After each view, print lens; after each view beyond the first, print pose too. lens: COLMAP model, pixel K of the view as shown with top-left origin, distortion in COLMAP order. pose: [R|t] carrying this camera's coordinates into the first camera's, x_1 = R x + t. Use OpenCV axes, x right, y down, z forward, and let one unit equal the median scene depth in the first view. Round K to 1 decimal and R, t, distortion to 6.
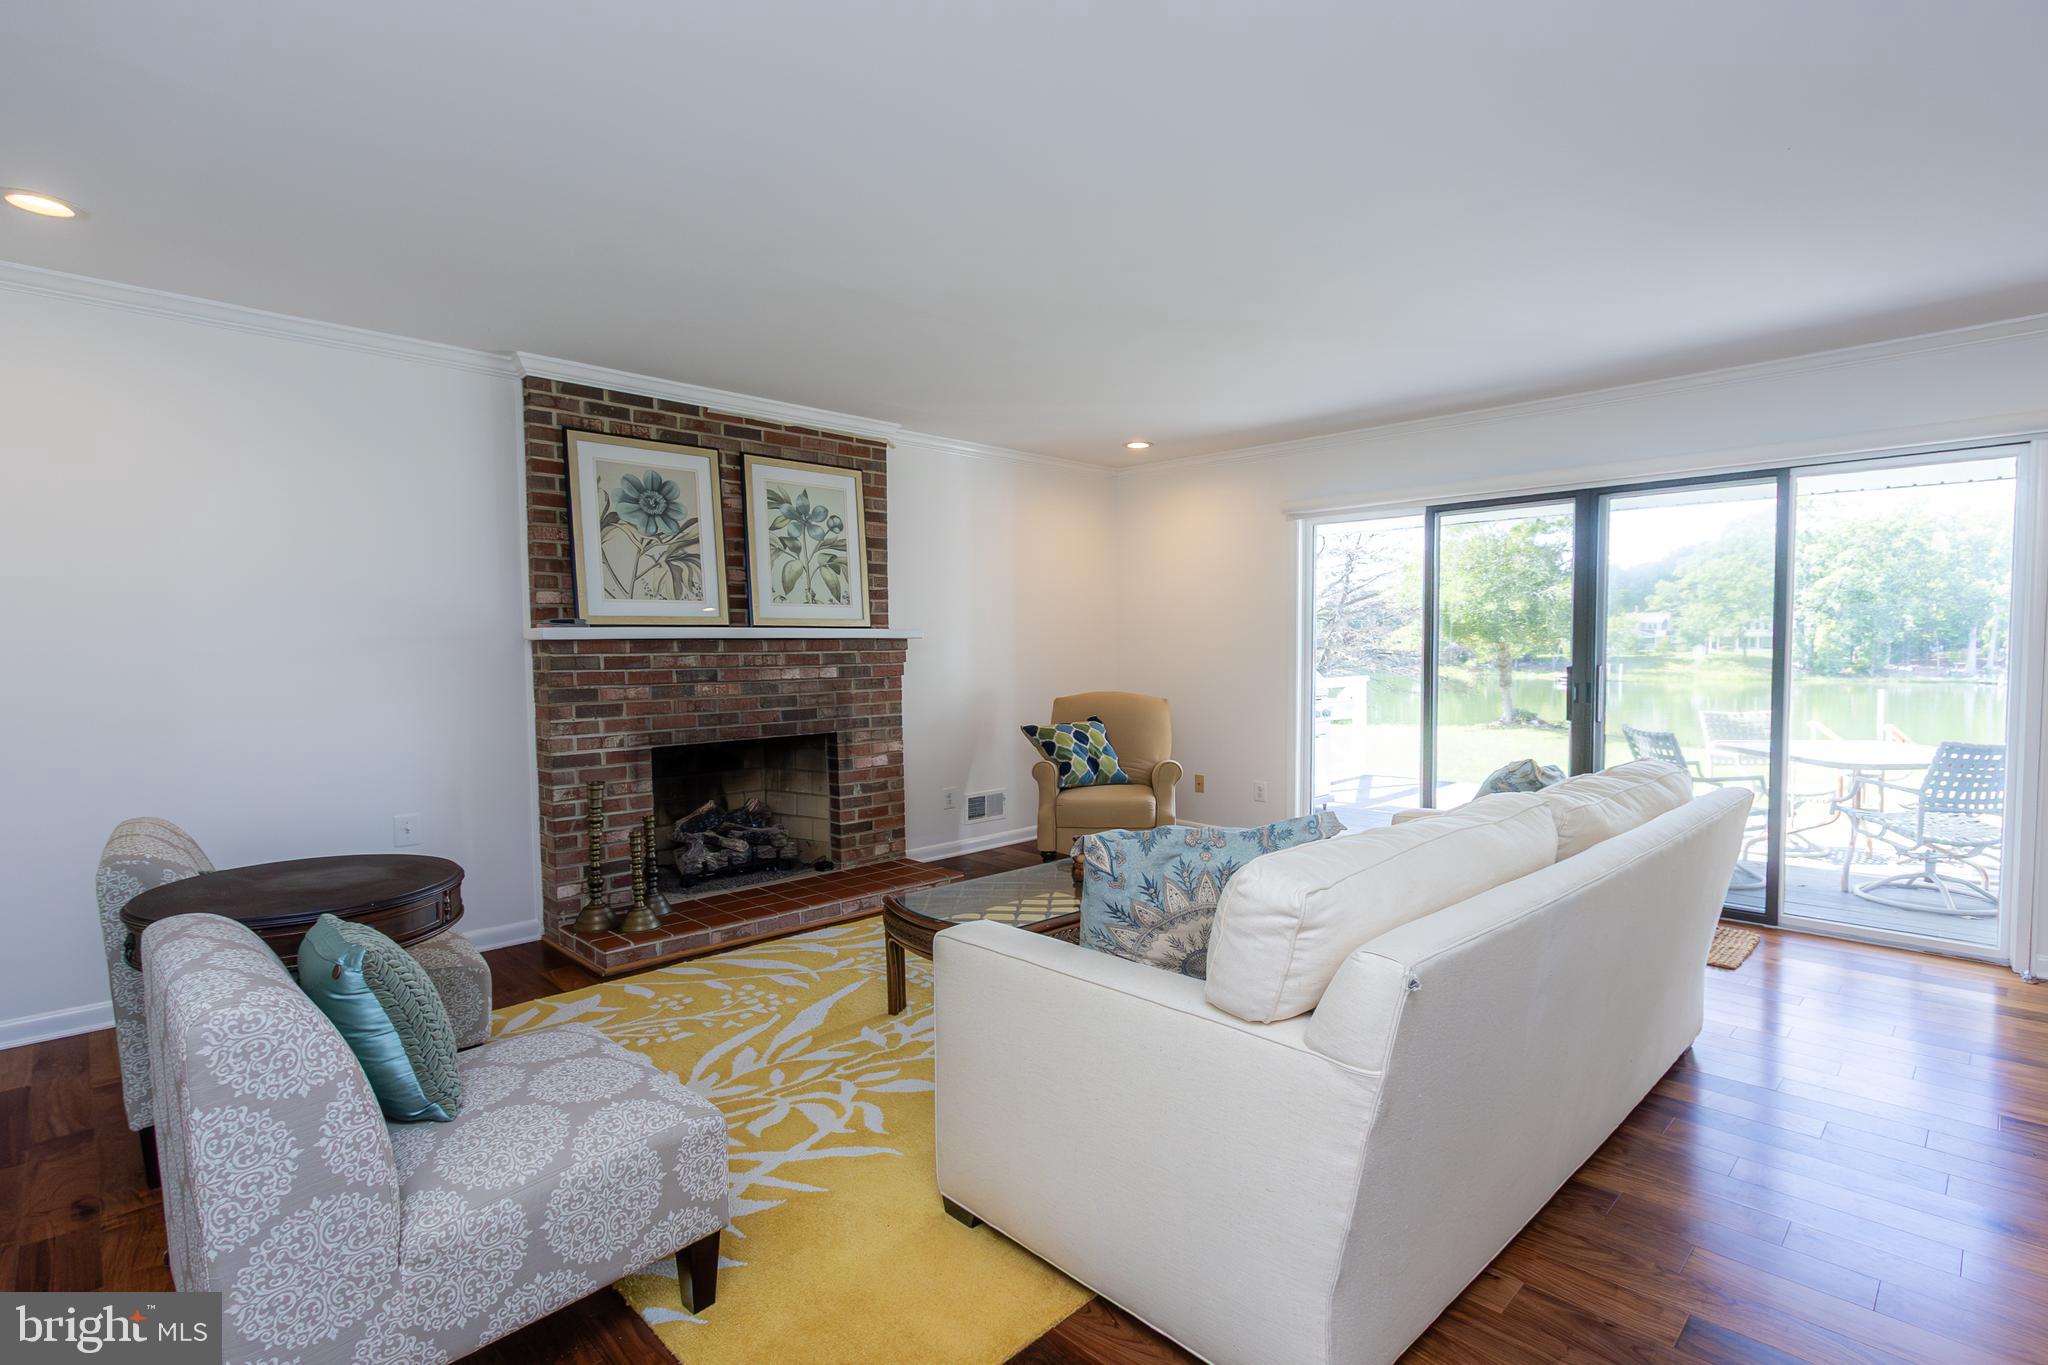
lens RADIAL K [[987.3, 0, 1031.1], [0, 987.3, 672.2], [0, 0, 1]] dist [-0.000885, 0.000318]
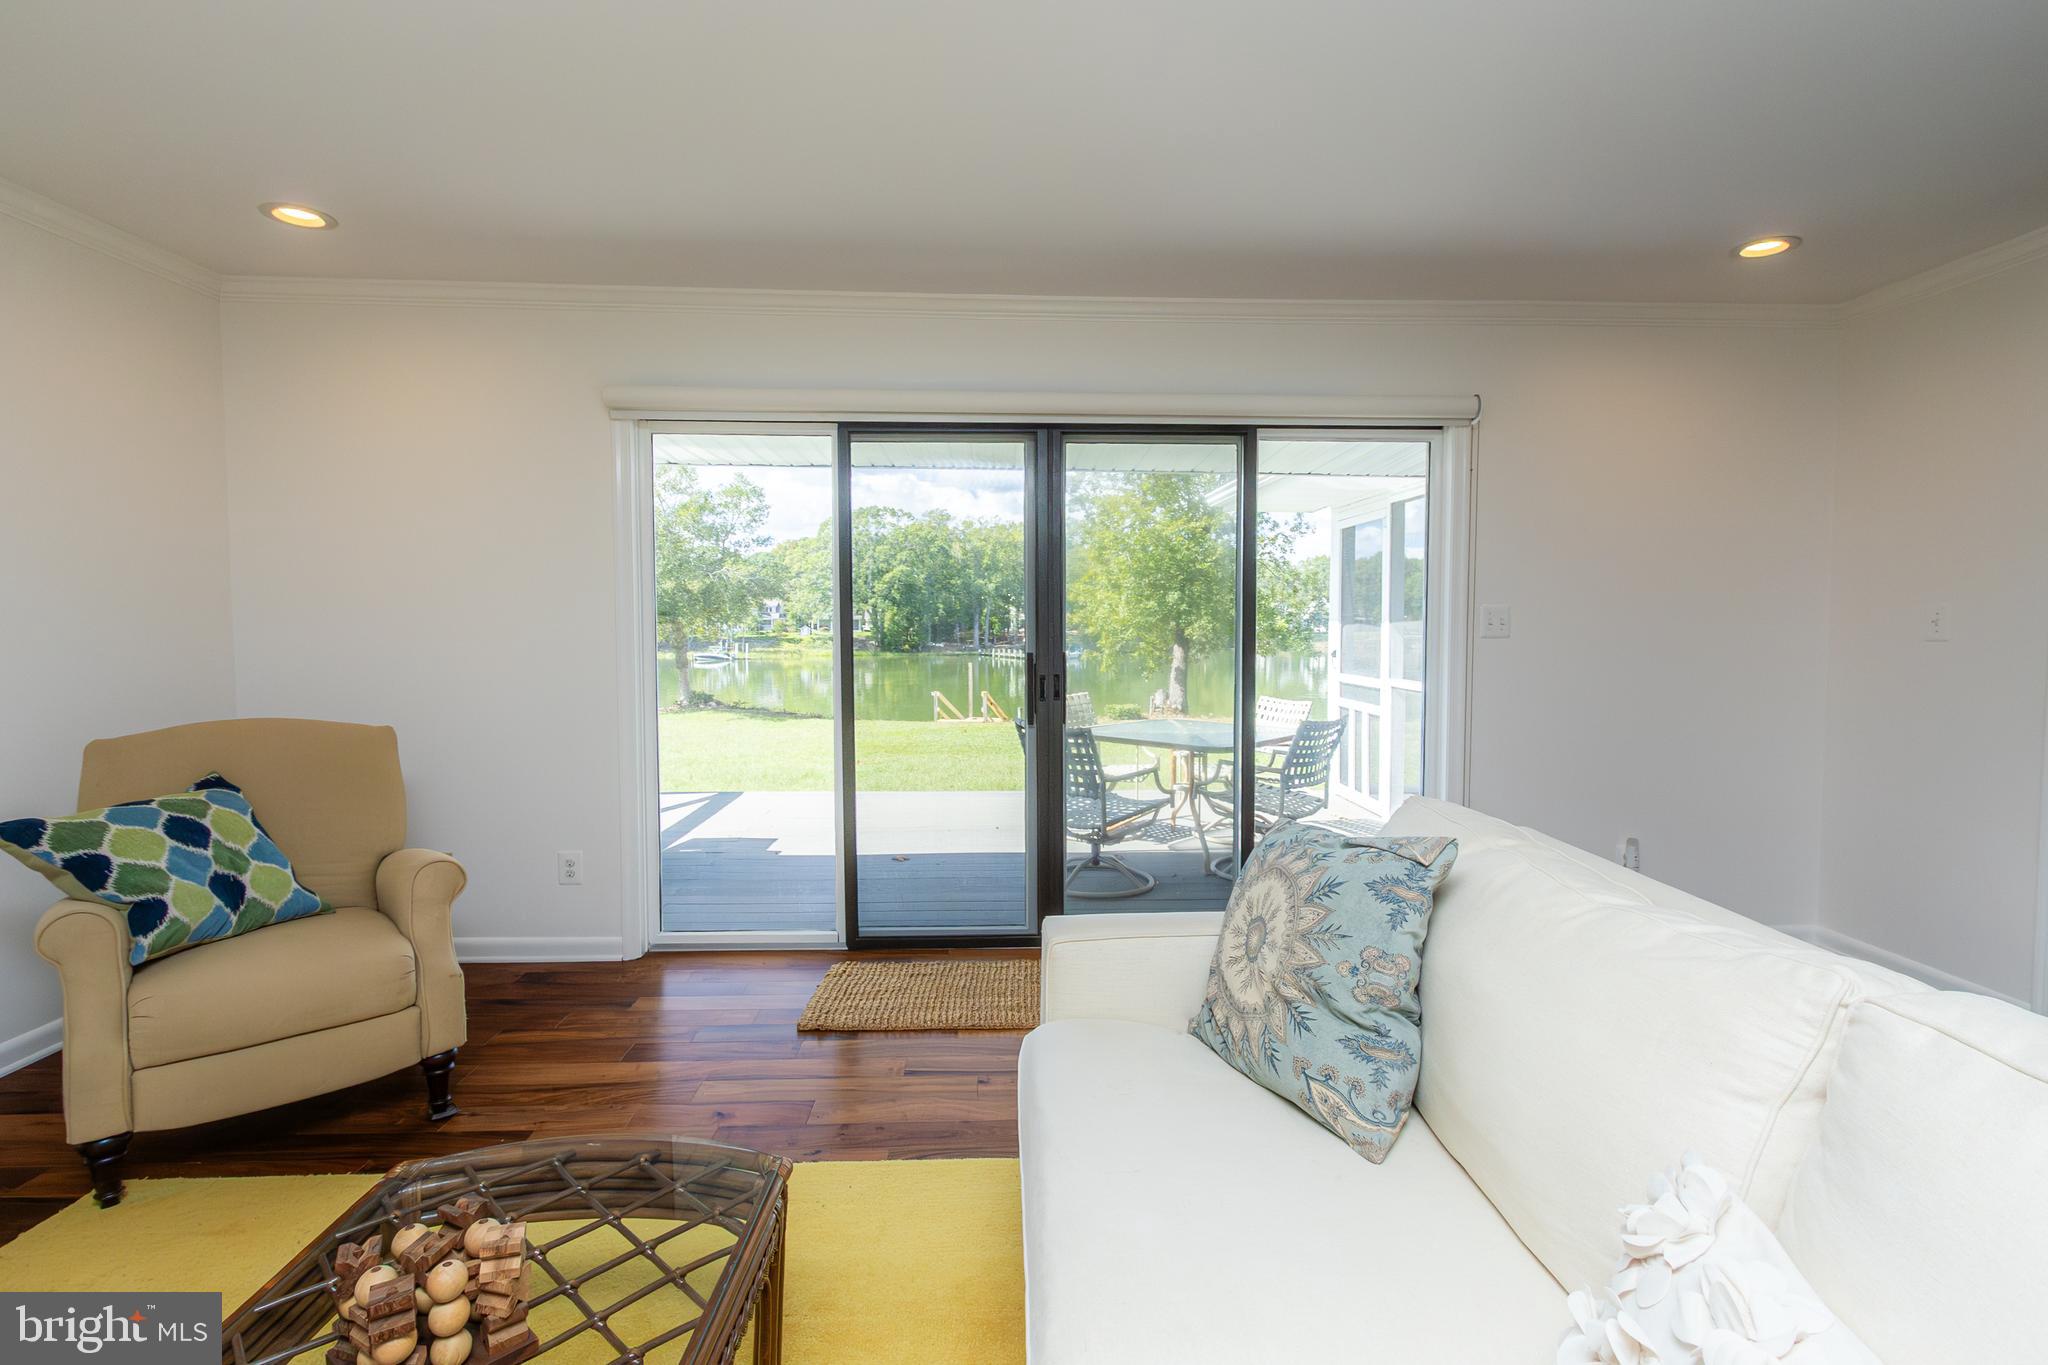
lens RADIAL K [[987.3, 0, 1031.1], [0, 987.3, 672.2], [0, 0, 1]] dist [-0.000885, 0.000318]
pose [[0.672754, -0.029812, 0.739265, -0.021593], [0.014942, 0.999532, 0.026710, -0.012890], [-0.739715, -0.006923, 0.672885, 0.474935]]
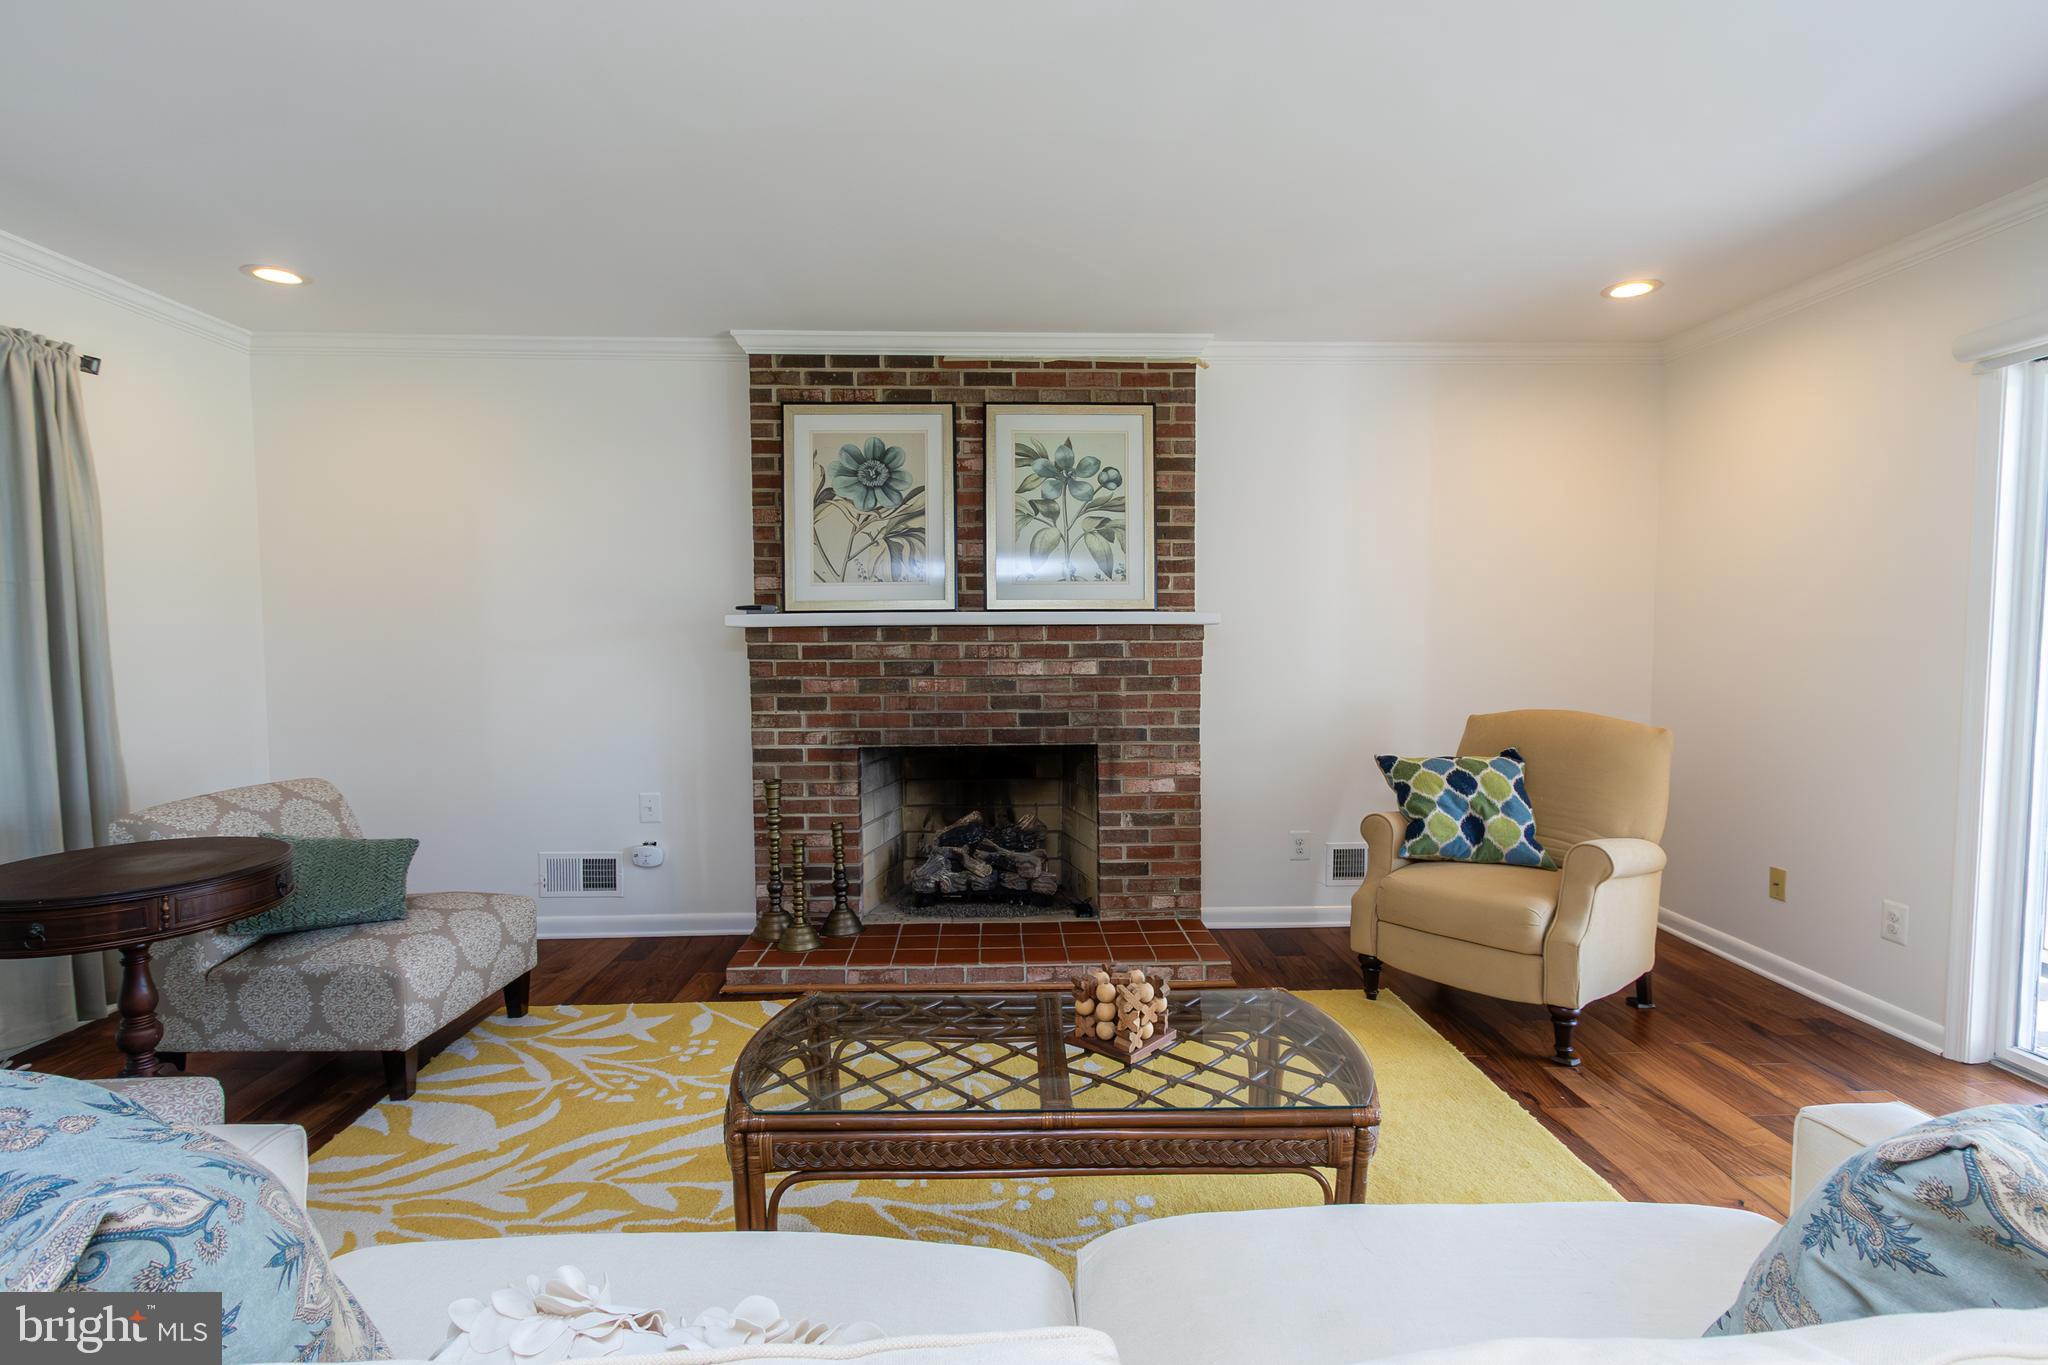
lens RADIAL K [[987.3, 0, 1031.1], [0, 987.3, 672.2], [0, 0, 1]] dist [-0.000885, 0.000318]
pose [[0.735613, 0.031308, -0.676678, 0.300623], [-0.019244, 0.999494, 0.025324, -0.015704], [0.677129, -0.005607, 0.735843, 0.397062]]
